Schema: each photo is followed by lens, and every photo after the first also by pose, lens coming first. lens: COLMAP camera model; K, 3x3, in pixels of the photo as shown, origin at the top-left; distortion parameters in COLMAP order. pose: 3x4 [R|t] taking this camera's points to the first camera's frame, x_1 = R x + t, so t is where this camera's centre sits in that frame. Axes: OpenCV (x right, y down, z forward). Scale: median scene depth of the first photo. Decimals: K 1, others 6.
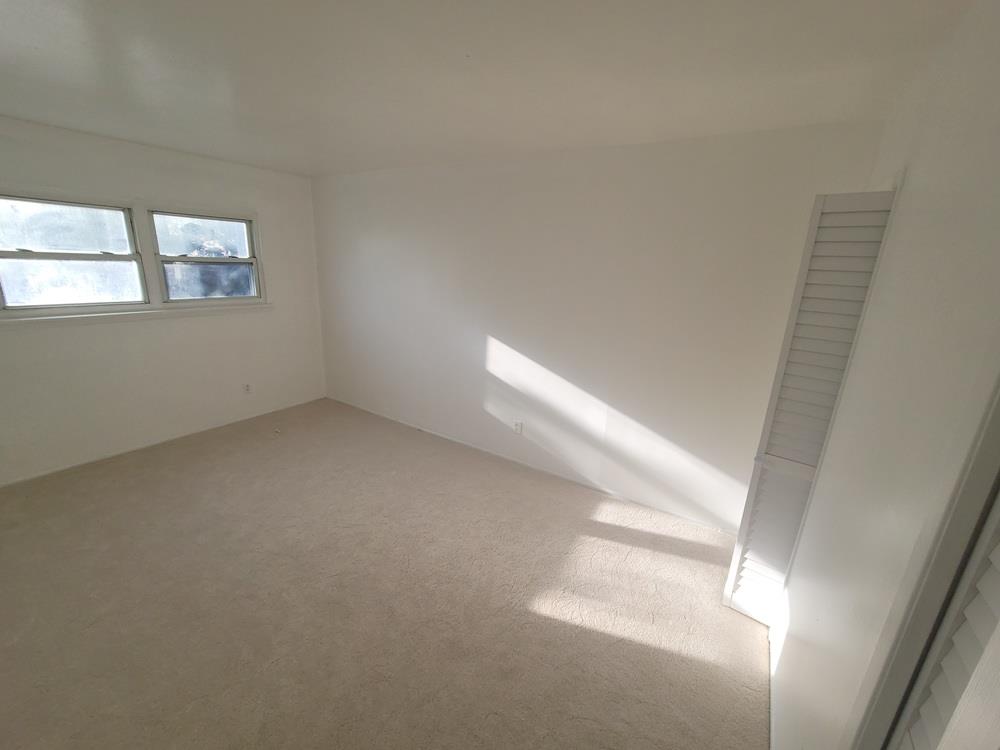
lens RADIAL K [[405.5, 0, 501.4], [0, 405.5, 373.0], [0, 0, 1]] dist [0.000940, 0.000130]
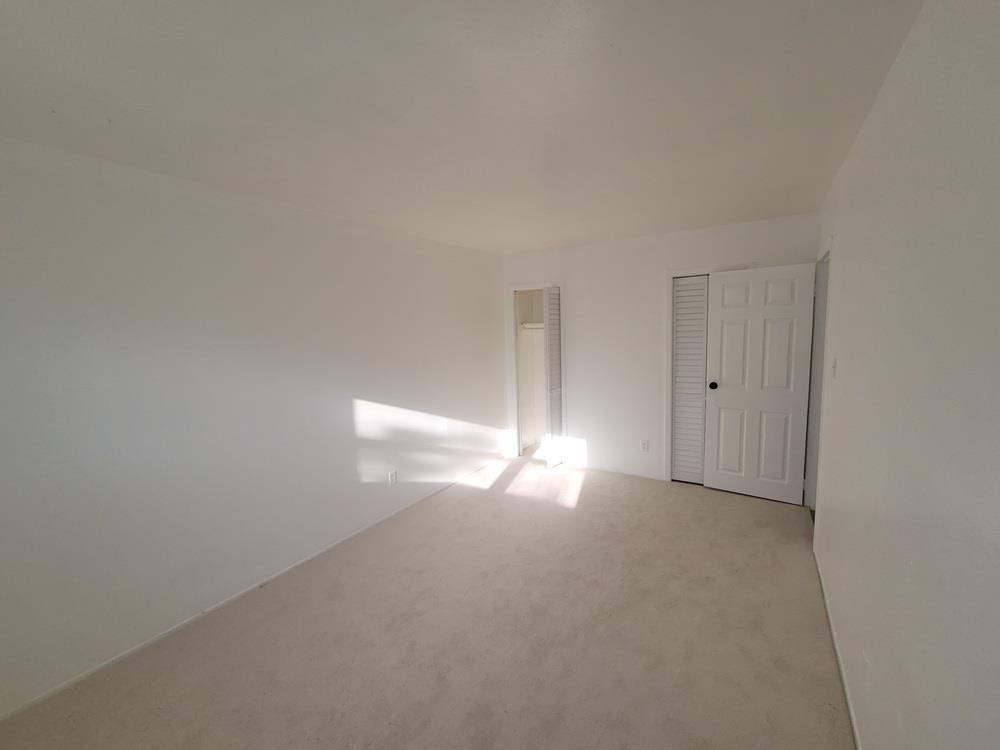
lens RADIAL K [[405.5, 0, 499.6], [0, 405.5, 375.6], [0, 0, 1]] dist [0.000940, 0.000130]
pose [[-0.072563, -0.120520, 0.990055, -1.020850], [0.278290, 0.950800, 0.136138, -0.171624], [-0.957752, 0.285401, -0.035453, 0.814852]]
